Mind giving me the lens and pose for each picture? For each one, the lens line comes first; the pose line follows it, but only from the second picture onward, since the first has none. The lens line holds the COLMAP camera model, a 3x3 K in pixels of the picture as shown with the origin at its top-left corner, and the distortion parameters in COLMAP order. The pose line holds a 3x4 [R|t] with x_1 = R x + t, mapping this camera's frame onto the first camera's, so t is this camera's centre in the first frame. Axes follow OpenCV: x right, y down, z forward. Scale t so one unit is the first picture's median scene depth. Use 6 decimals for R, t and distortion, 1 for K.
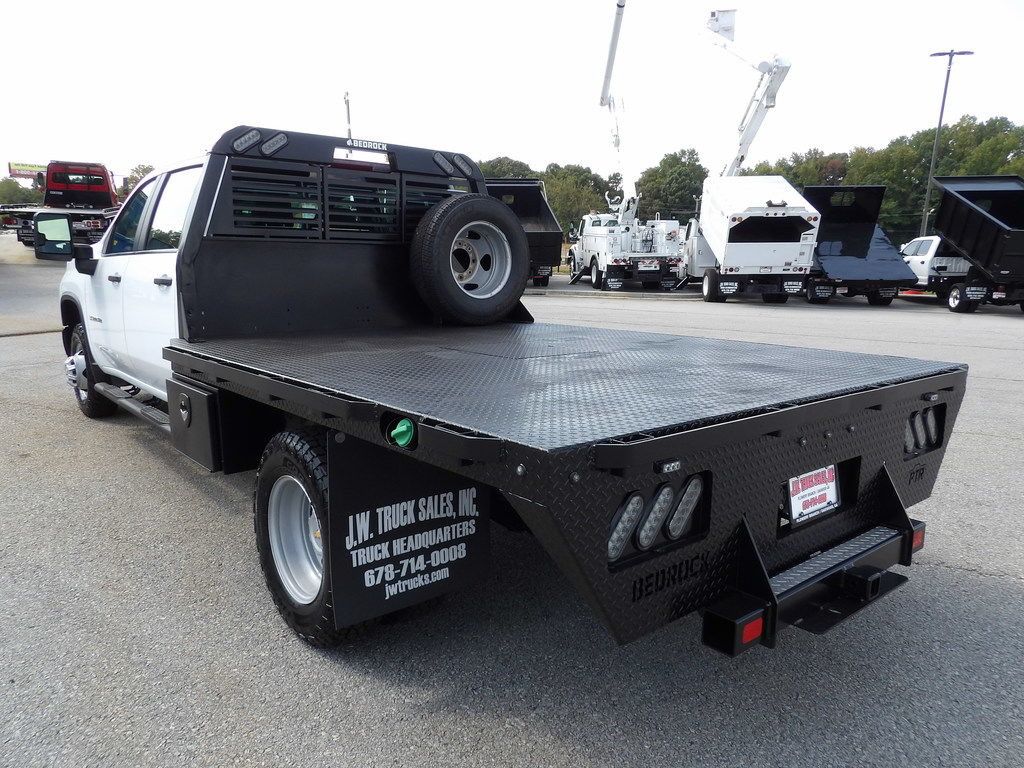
lens RADIAL K [[737.3, 0, 509.8], [0, 737.3, 385.4], [0, 0, 1]] dist [-0.042170, 0.052990]
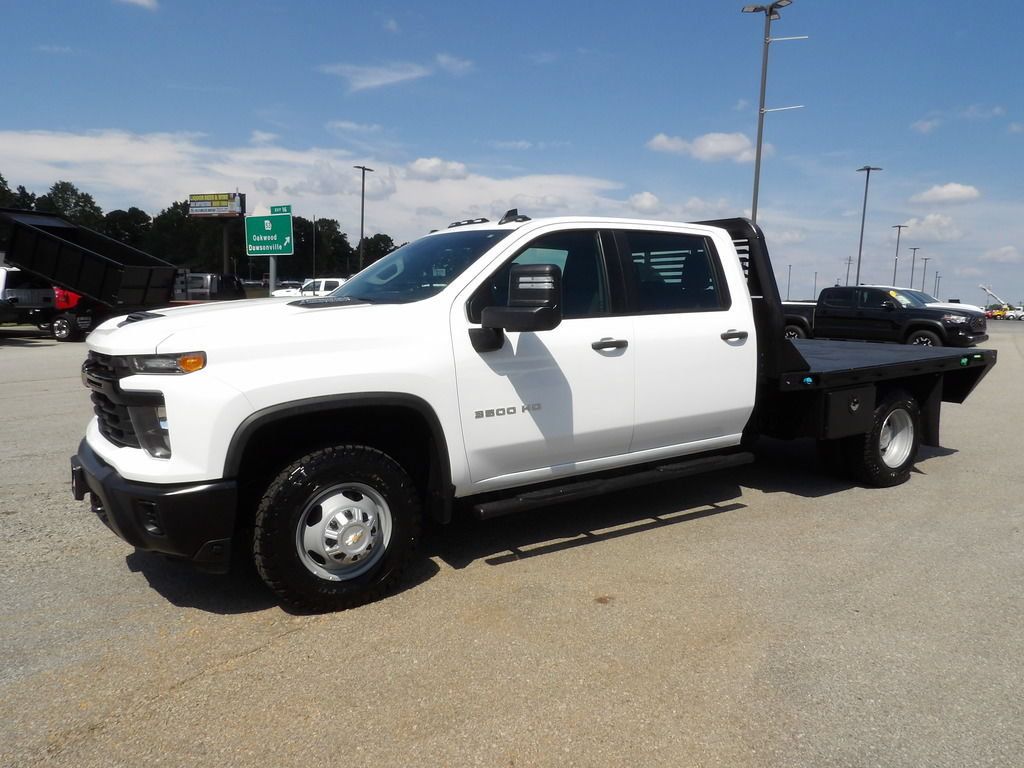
lens RADIAL K [[737.3, 0, 509.8], [0, 737.3, 385.4], [0, 0, 1]] dist [-0.042170, 0.052990]
pose [[0.121379, -0.143538, 0.982173, -0.337391], [0.174146, 0.977221, 0.121293, -0.053350], [-0.977211, 0.156319, 0.143610, 0.235079]]
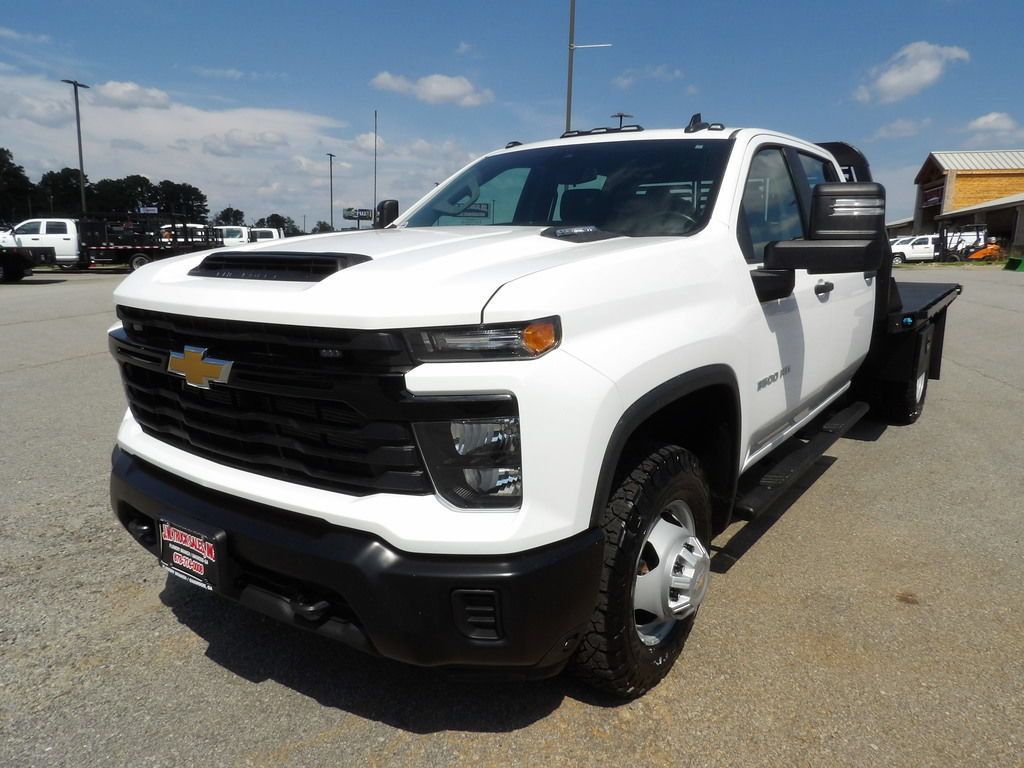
lens RADIAL K [[737.3, 0, 509.8], [0, 737.3, 385.4], [0, 0, 1]] dist [-0.042170, 0.052990]
pose [[-0.235812, -0.212484, 0.948284, -0.277390], [0.165850, 0.952688, 0.254713, -0.068119], [-0.957542, 0.217337, -0.189415, 0.341868]]
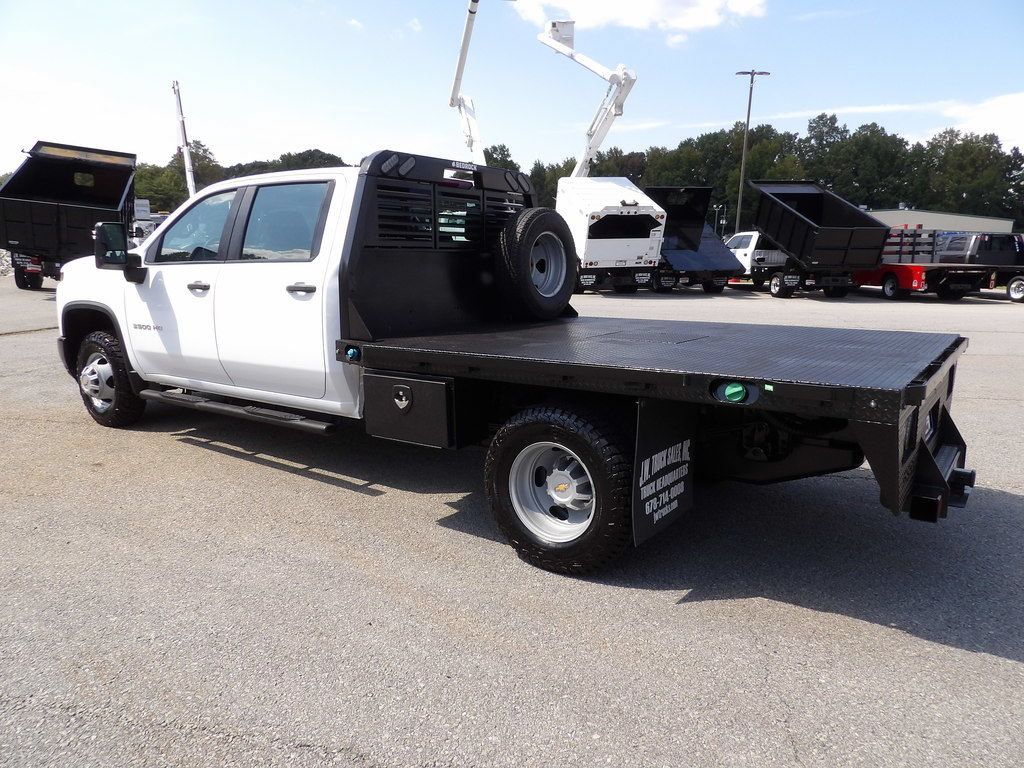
lens RADIAL K [[737.3, 0, 509.8], [0, 737.3, 385.4], [0, 0, 1]] dist [-0.042170, 0.052990]
pose [[0.968694, -0.055026, 0.242081, -0.089071], [0.053188, 0.998485, 0.014124, 0.000703], [-0.242491, -0.000806, 0.970153, -0.028710]]
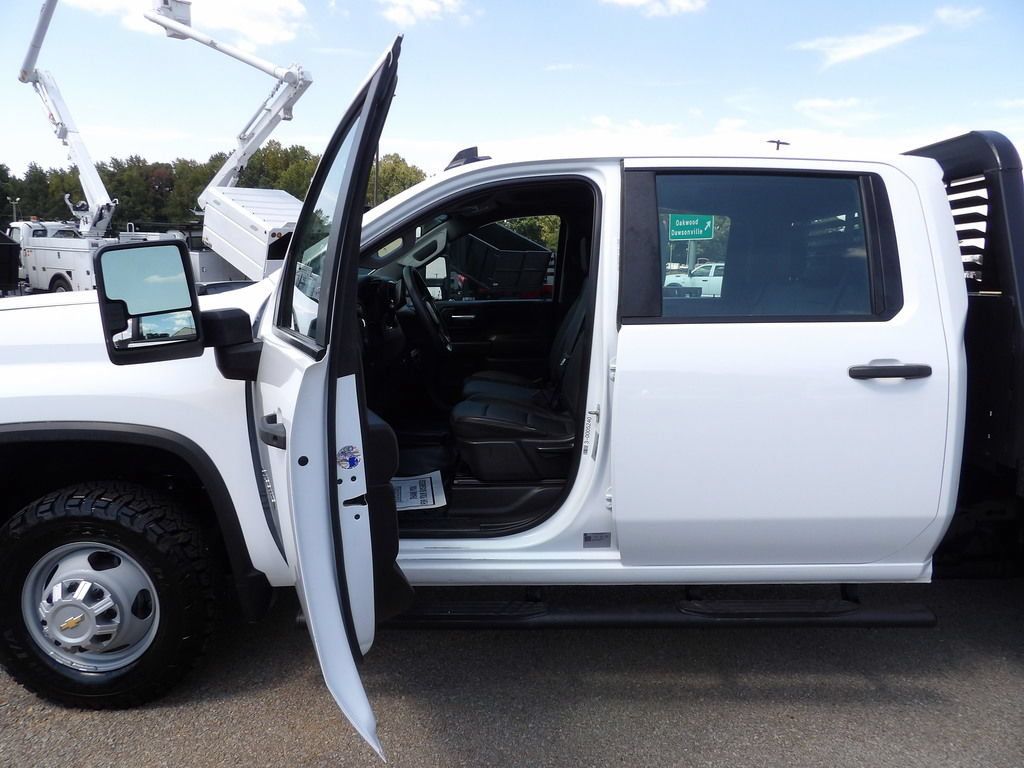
lens RADIAL K [[737.3, 0, 509.8], [0, 737.3, 385.4], [0, 0, 1]] dist [-0.042170, 0.052990]
pose [[0.646308, -0.126298, 0.752552, -0.221405], [0.136261, 0.989459, 0.049033, -0.039591], [-0.750812, 0.070854, 0.656704, 0.165246]]
